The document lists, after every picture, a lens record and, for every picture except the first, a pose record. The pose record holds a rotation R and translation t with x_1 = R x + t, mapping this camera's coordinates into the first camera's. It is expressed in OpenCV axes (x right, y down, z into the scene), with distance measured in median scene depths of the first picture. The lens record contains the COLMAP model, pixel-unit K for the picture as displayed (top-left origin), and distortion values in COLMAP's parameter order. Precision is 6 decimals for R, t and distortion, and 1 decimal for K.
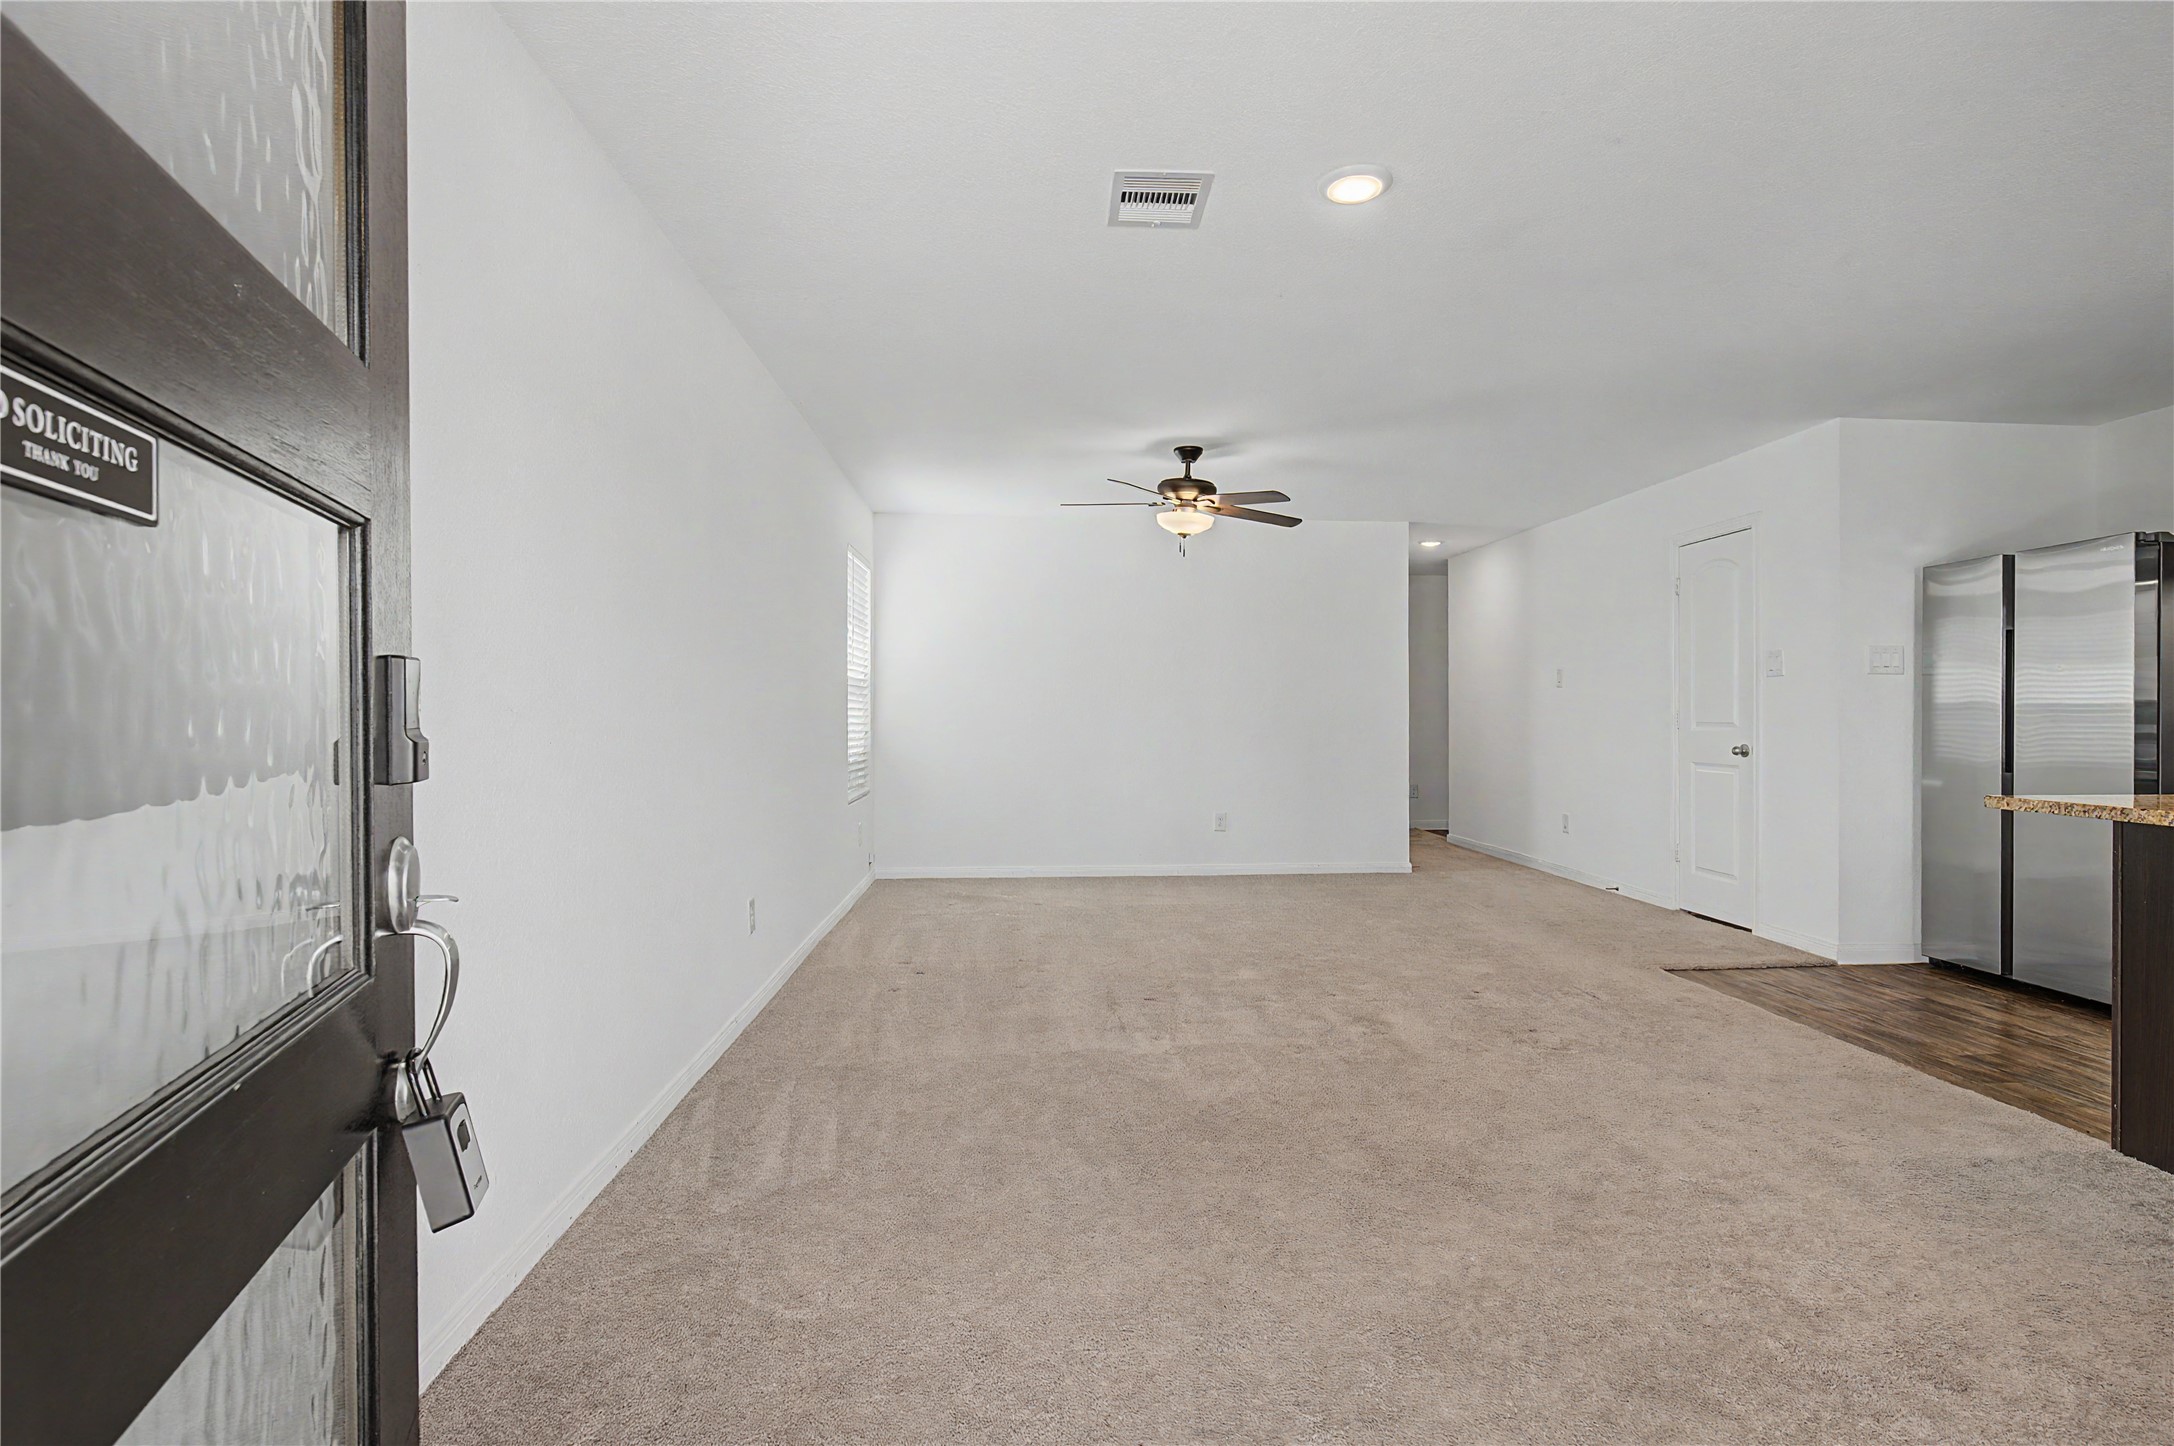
lens RADIAL K [[1068.8, 0, 1087.0], [0, 1068.8, 723.0], [0, 0, 1]] dist [-0.002725, -0.001307]
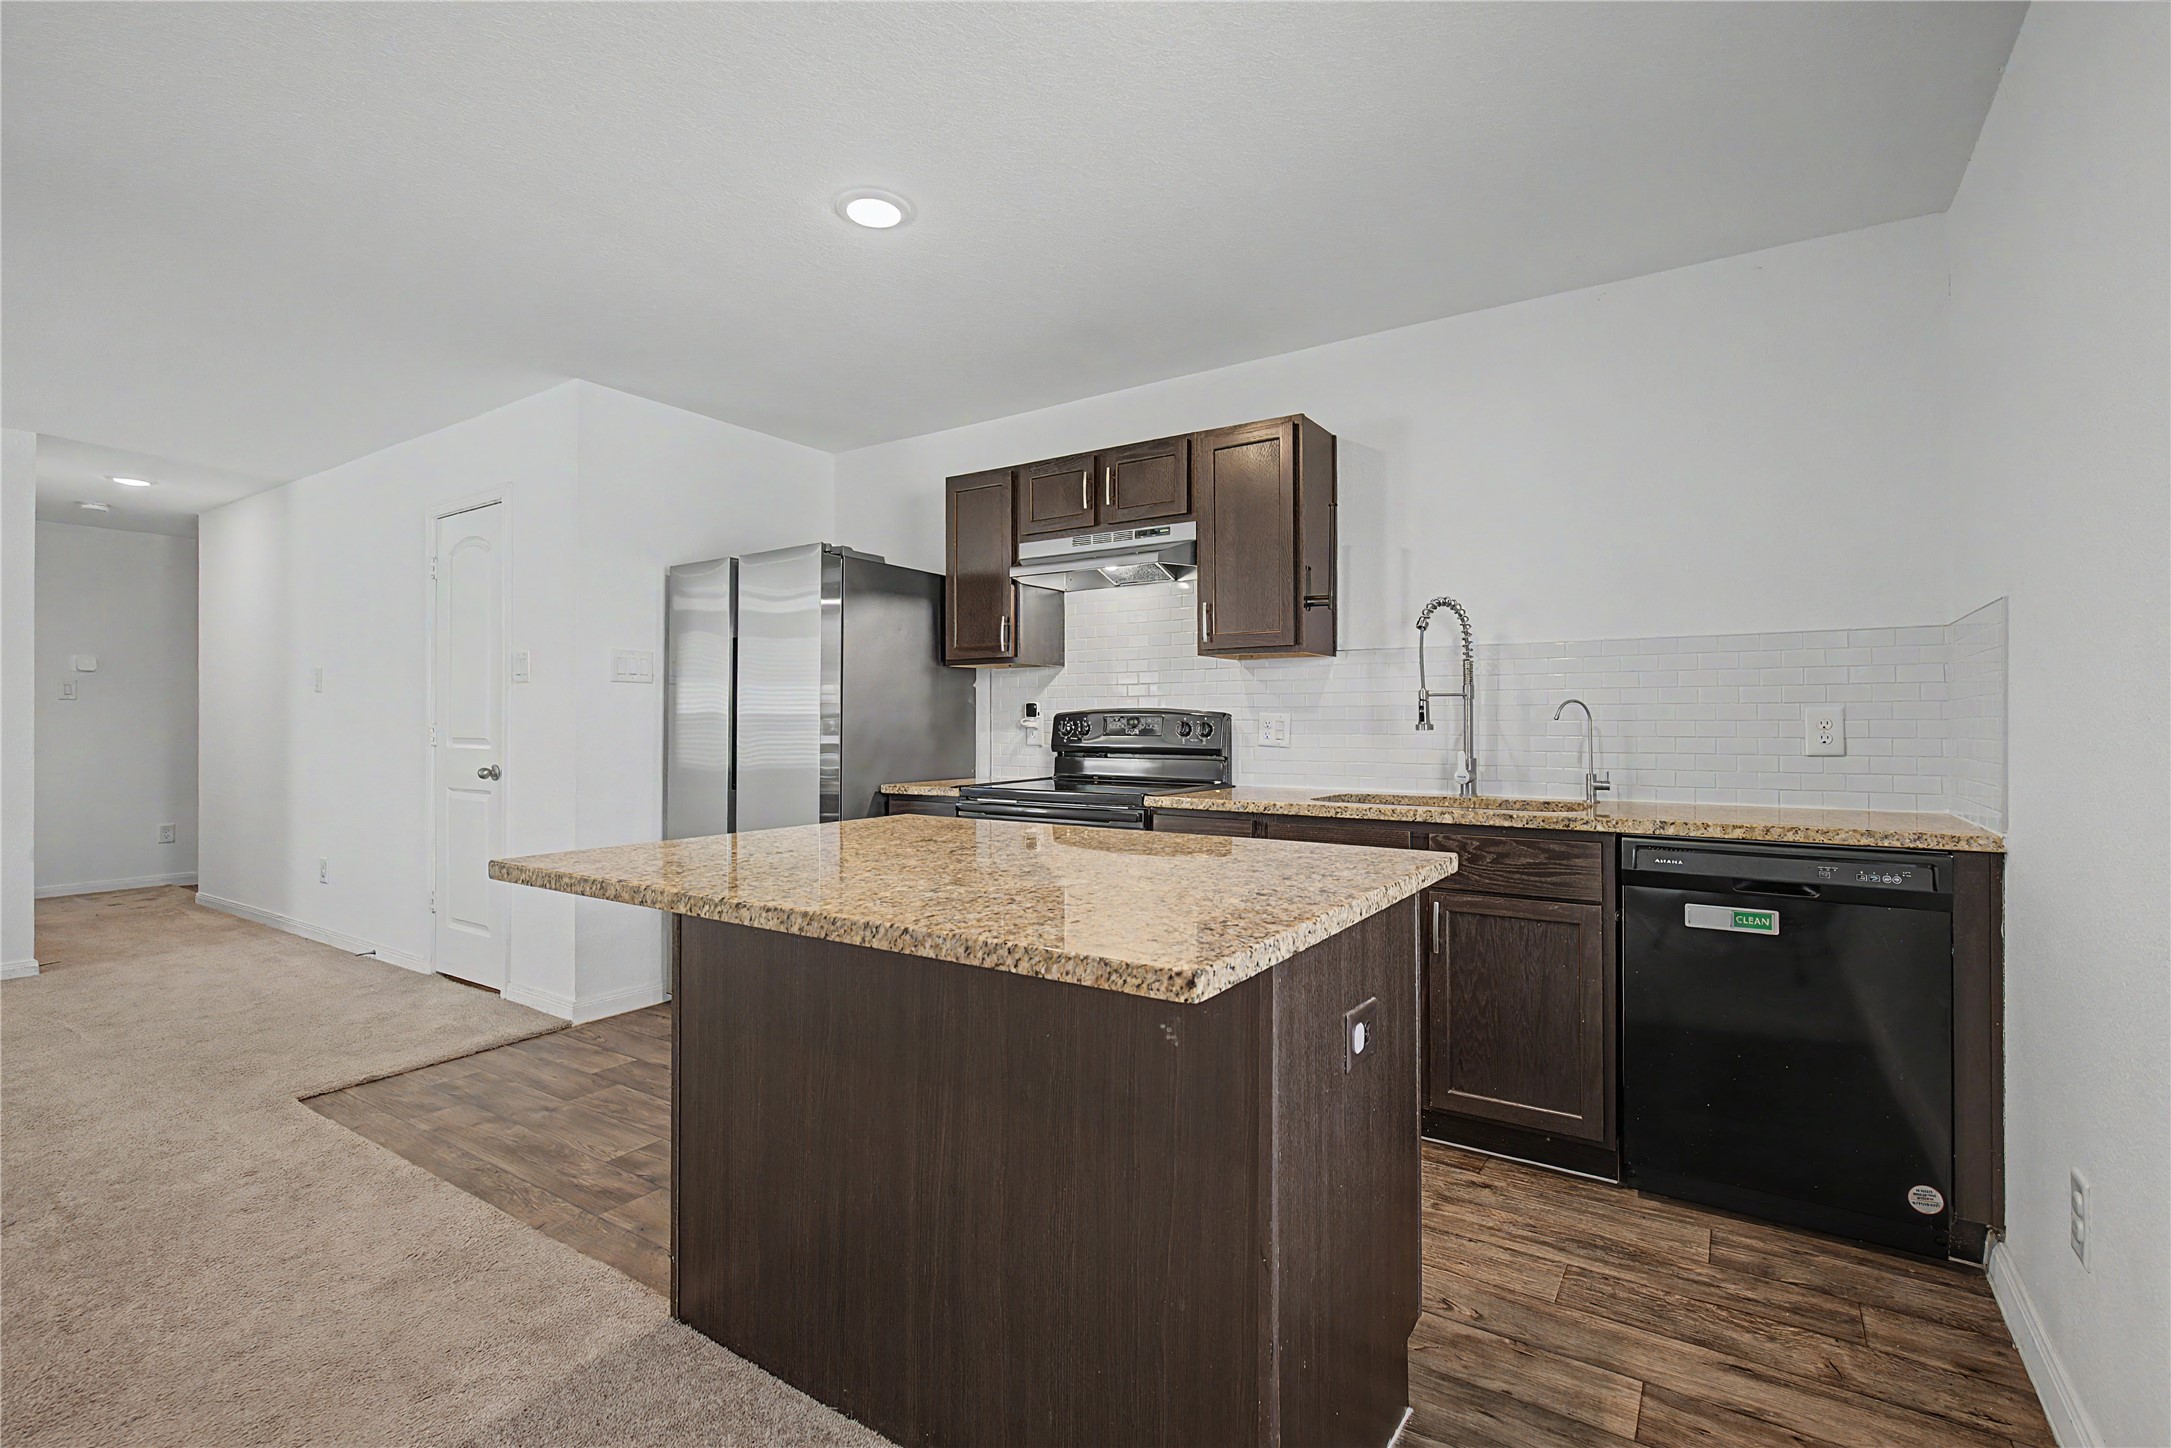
lens RADIAL K [[978.4, 0, 1102.2], [0, 978.4, 720.2], [0, 0, 1]] dist [-0.002360, 0.000101]
pose [[0.612614, 0.000334, 0.790382, 0.352213], [0.009218, 0.999929, -0.007567, -0.004588], [-0.790329, 0.011921, 0.612567, 0.196303]]
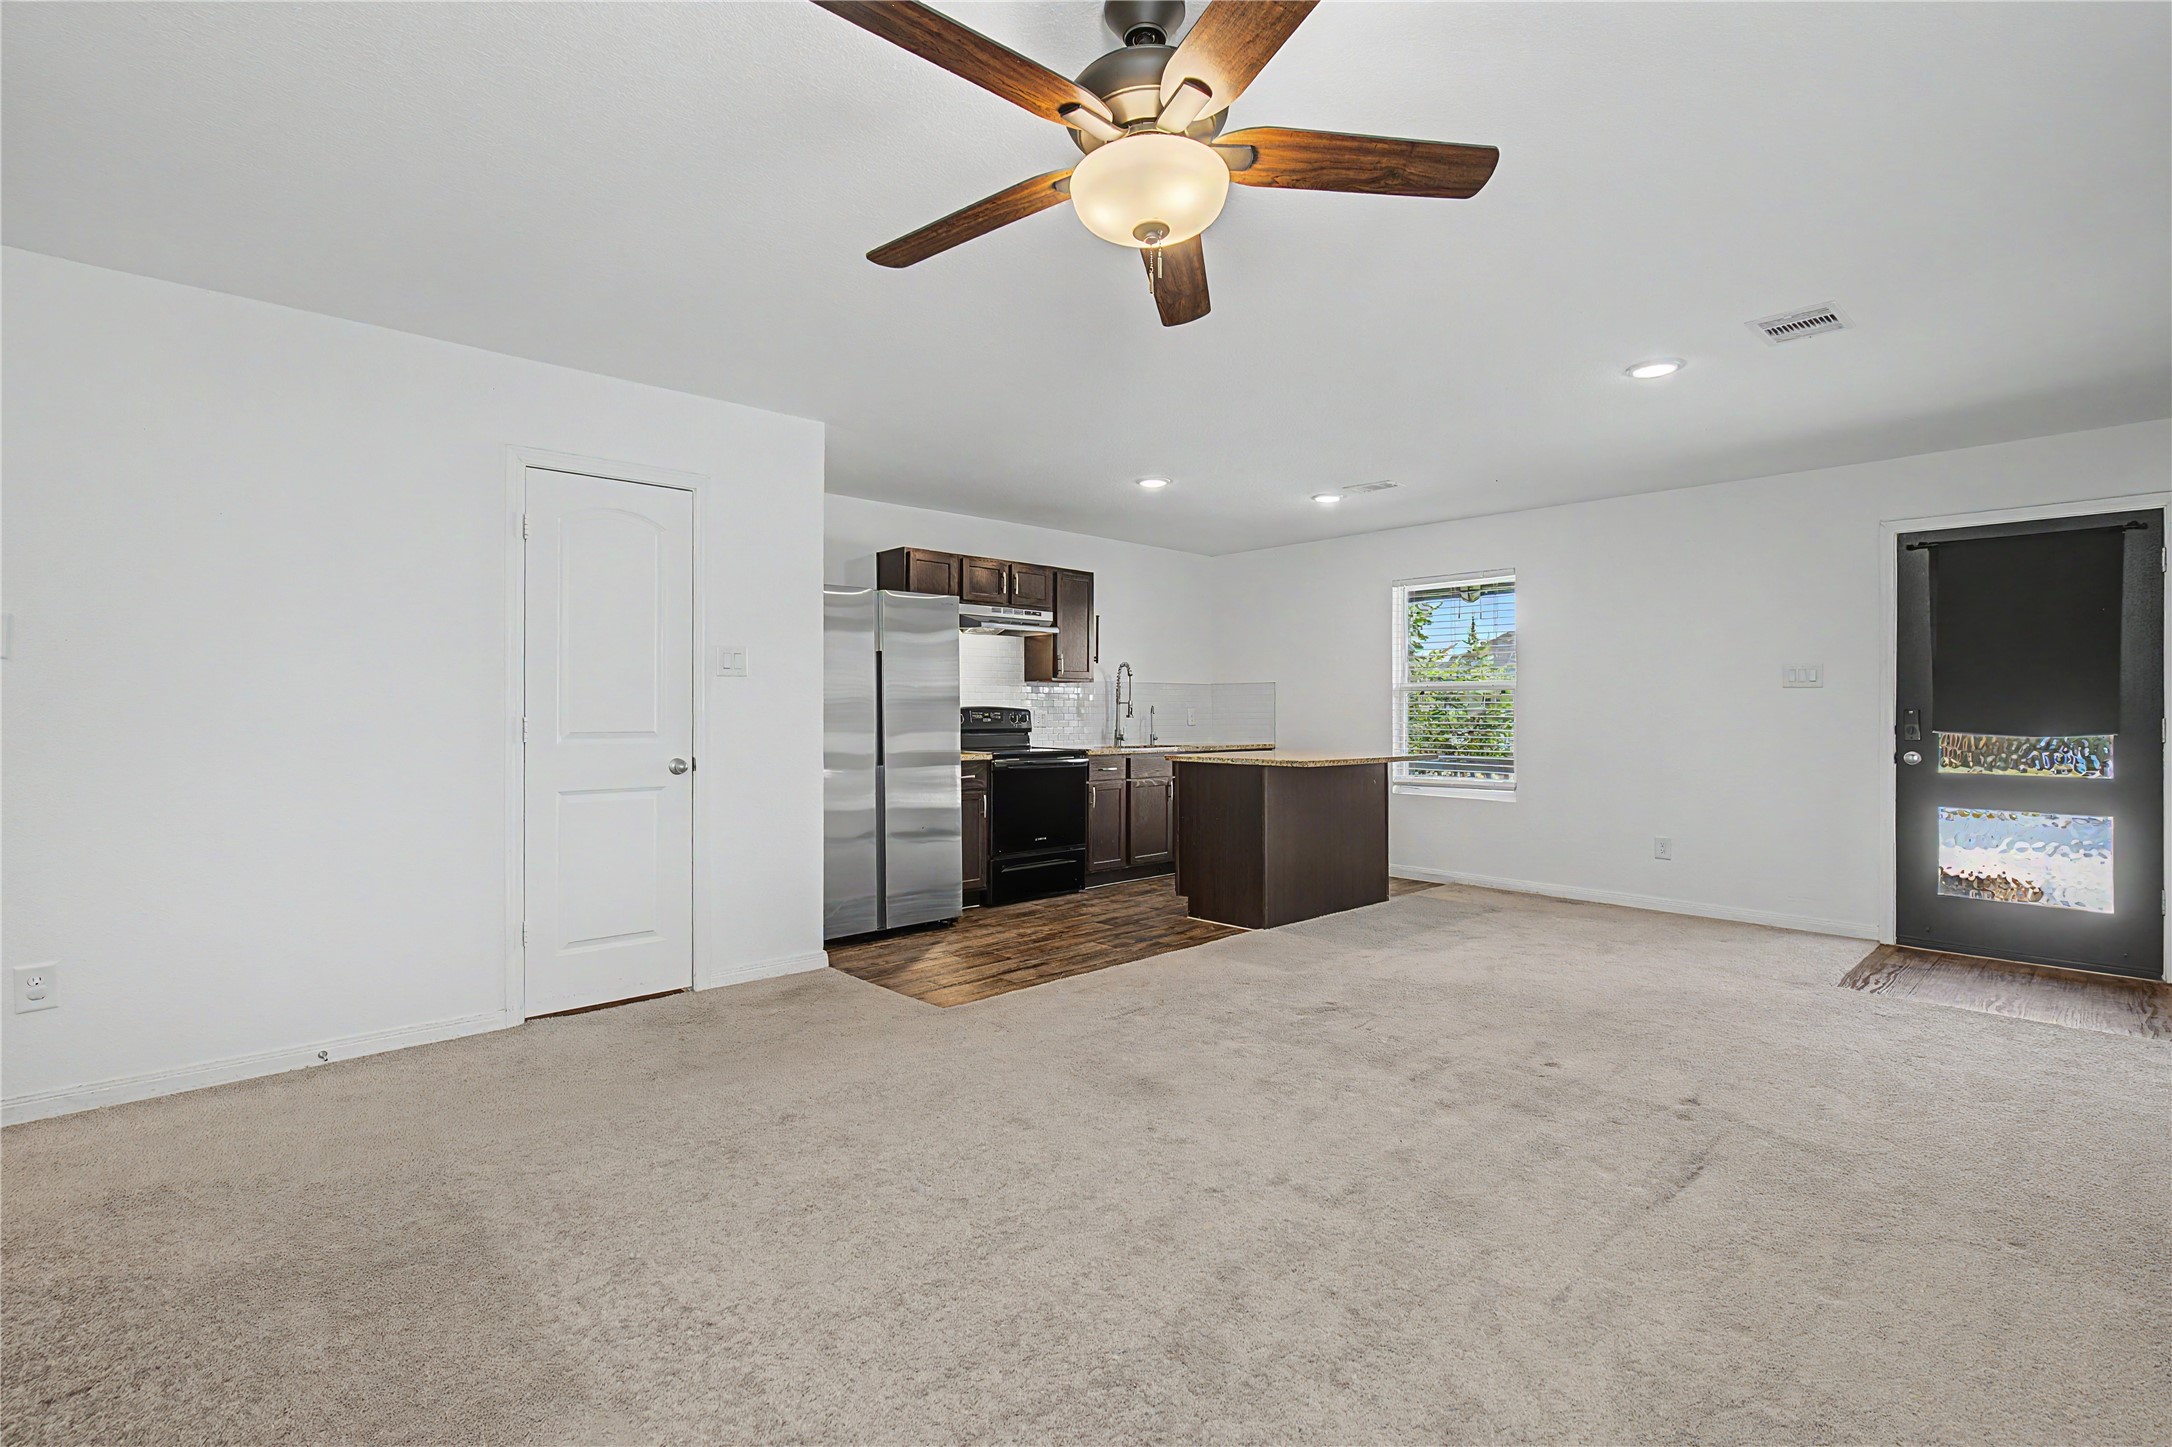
lens RADIAL K [[978.8, 0, 1102.7], [0, 978.8, 719.7], [0, 0, 1]] dist [-0.002360, 0.000101]
pose [[-0.637619, -0.000995, 0.770351, -0.194653], [0.009978, 0.999905, 0.009550, -0.013095], [-0.770287, 0.013776, -0.637548, 1.477913]]
